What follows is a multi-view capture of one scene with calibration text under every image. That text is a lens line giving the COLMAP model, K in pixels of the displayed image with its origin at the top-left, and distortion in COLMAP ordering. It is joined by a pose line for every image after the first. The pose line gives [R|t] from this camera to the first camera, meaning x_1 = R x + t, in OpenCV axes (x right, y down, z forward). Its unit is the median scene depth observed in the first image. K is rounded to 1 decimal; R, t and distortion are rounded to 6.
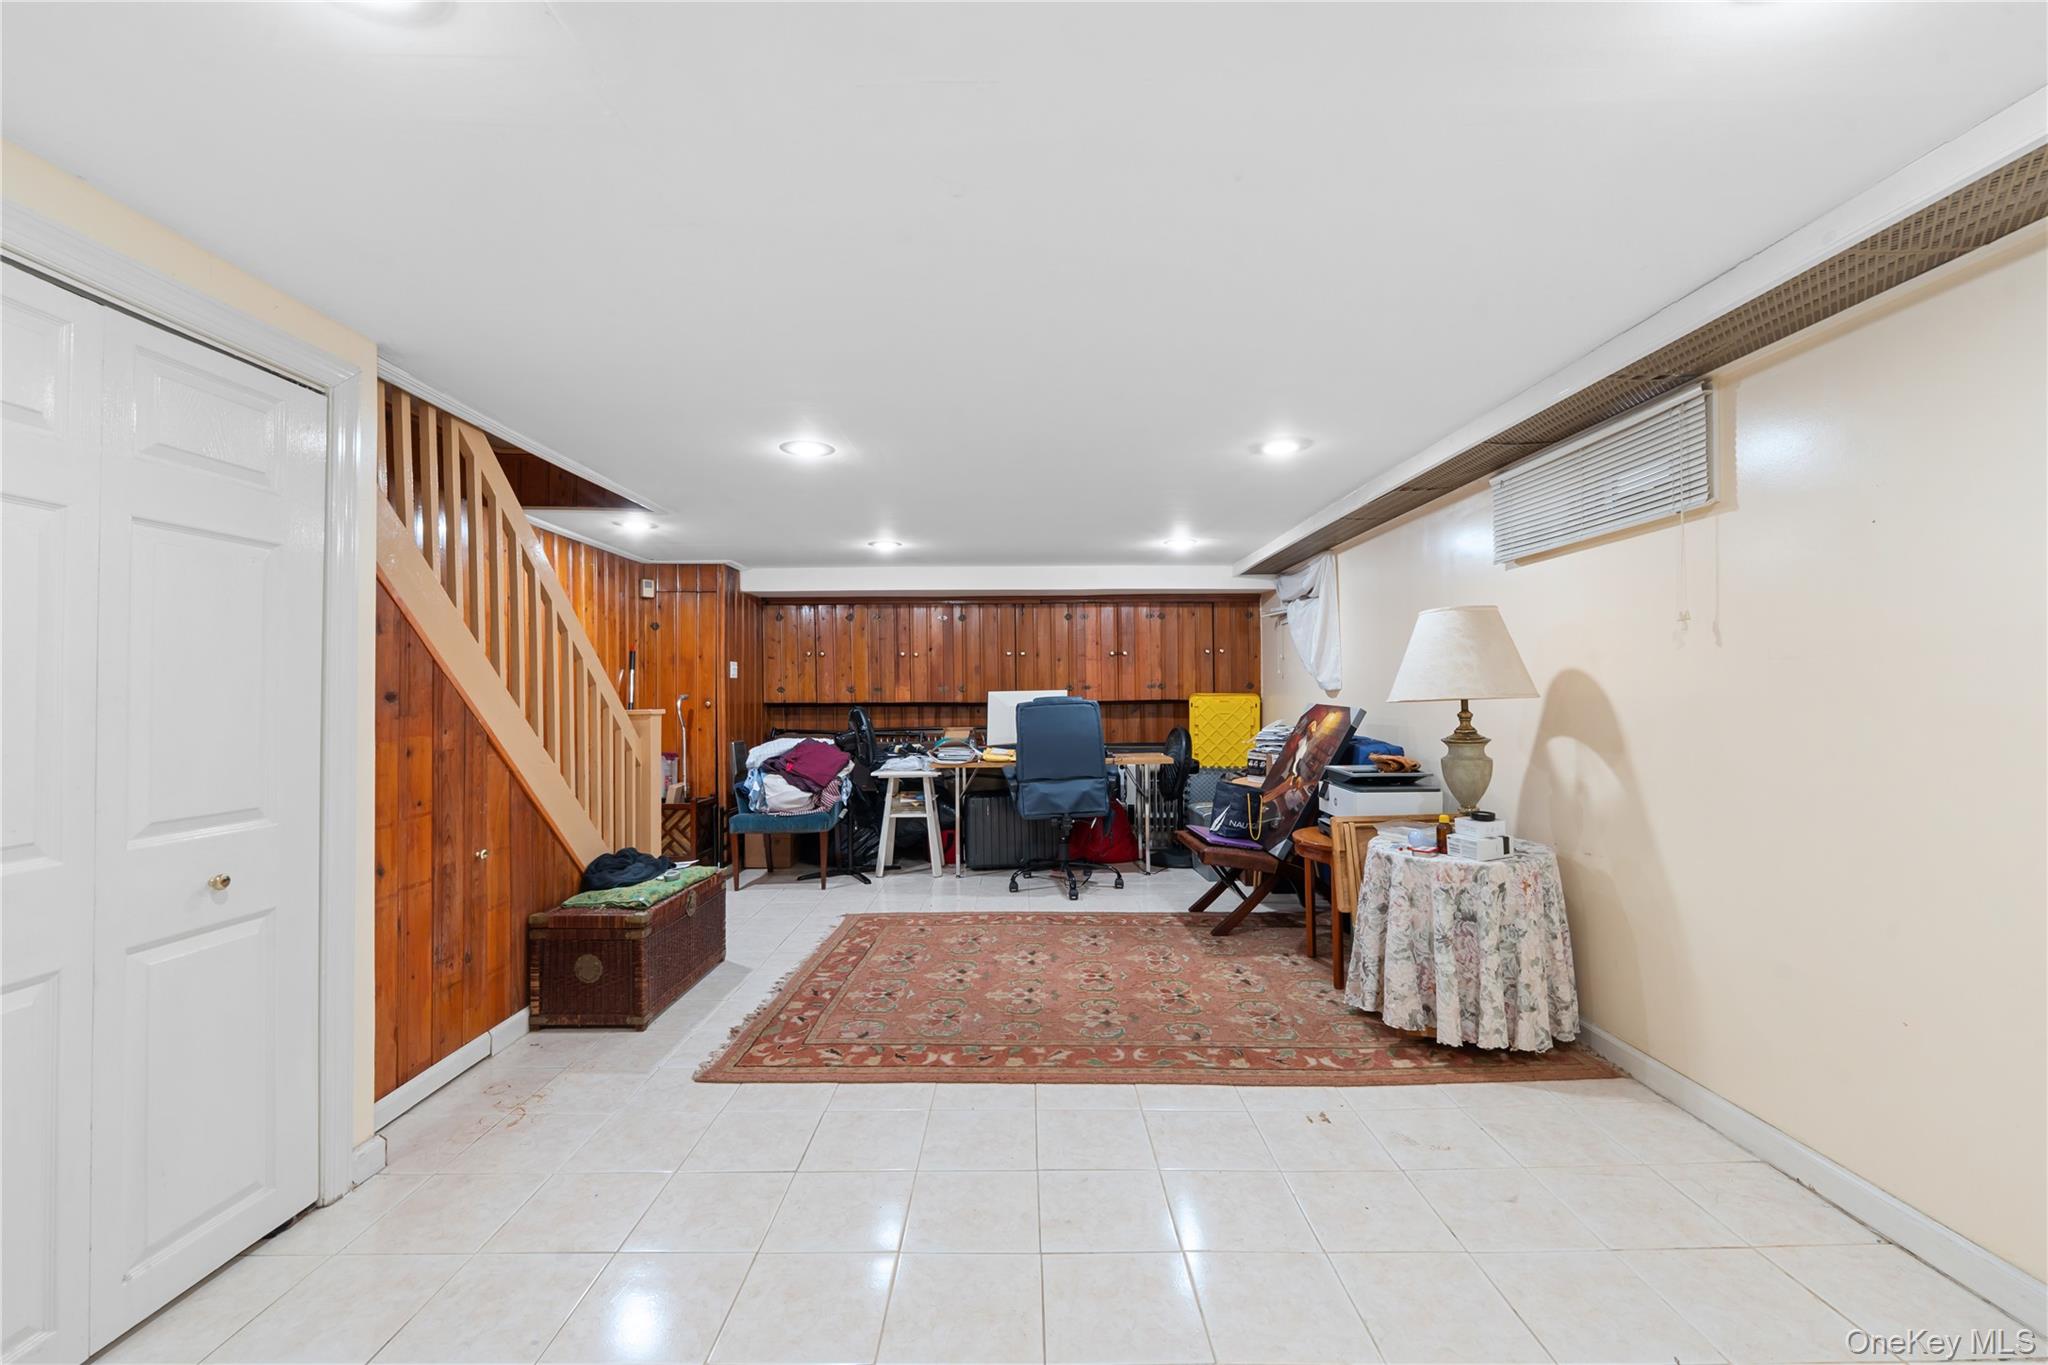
lens RADIAL K [[828.5, 0, 1018.4], [0, 828.5, 672.3], [0, 0, 1]] dist [0.000841, -0.000406]
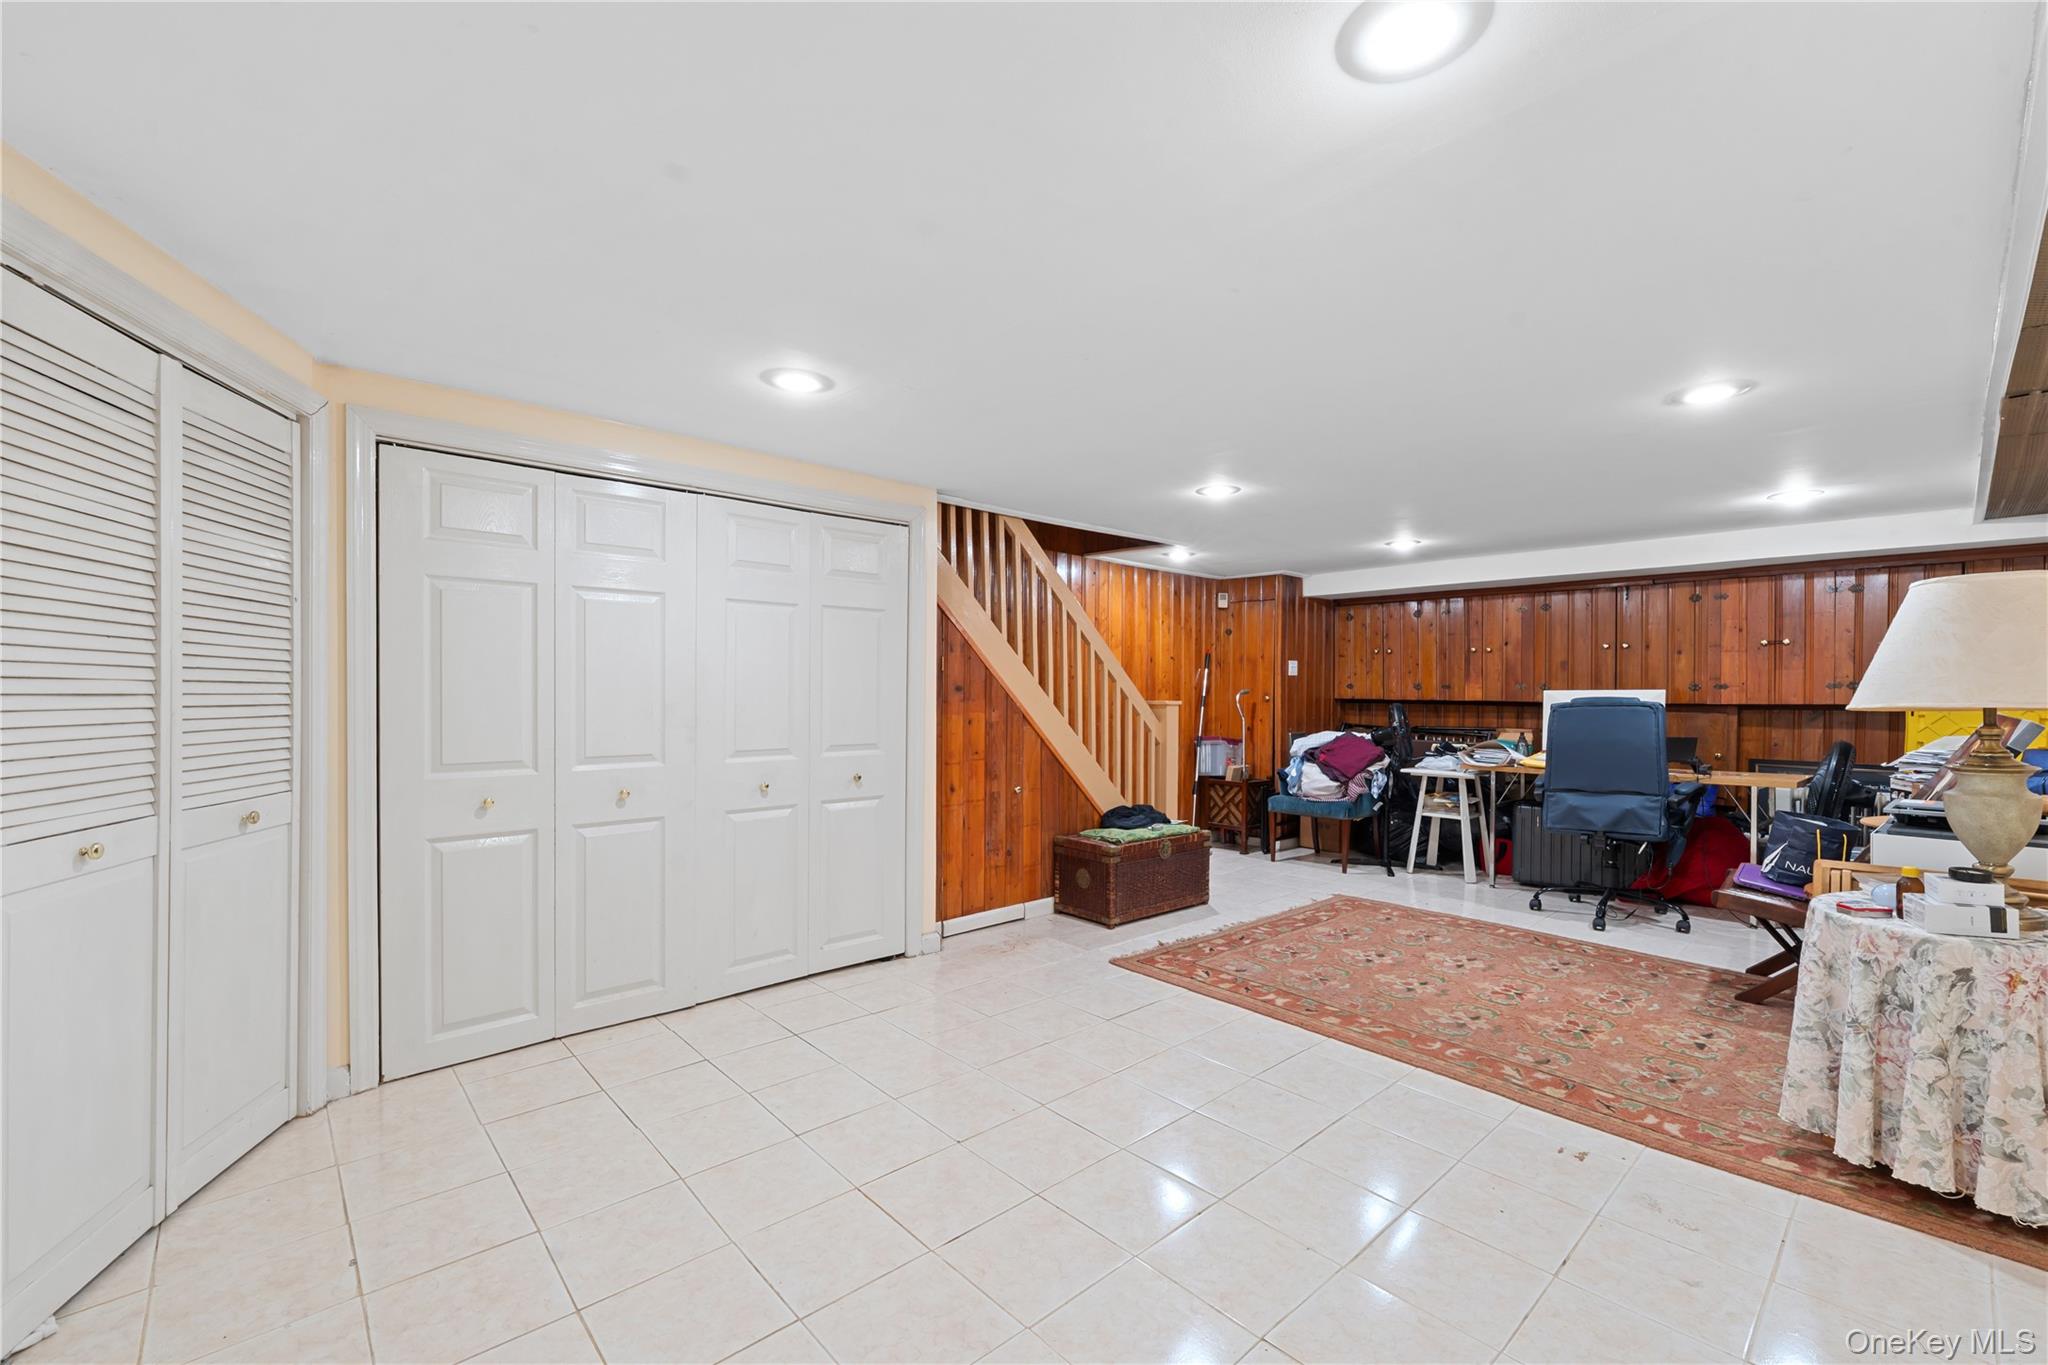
lens RADIAL K [[843.8, 0, 1026.1], [0, 843.8, 688.3], [0, 0, 1]] dist [-0.000061, -0.000413]
pose [[0.675562, 0.009567, -0.737241, 0.307504], [0.008319, 0.999753, 0.020596, -0.002695], [0.737256, -0.020047, 0.675316, -0.036195]]
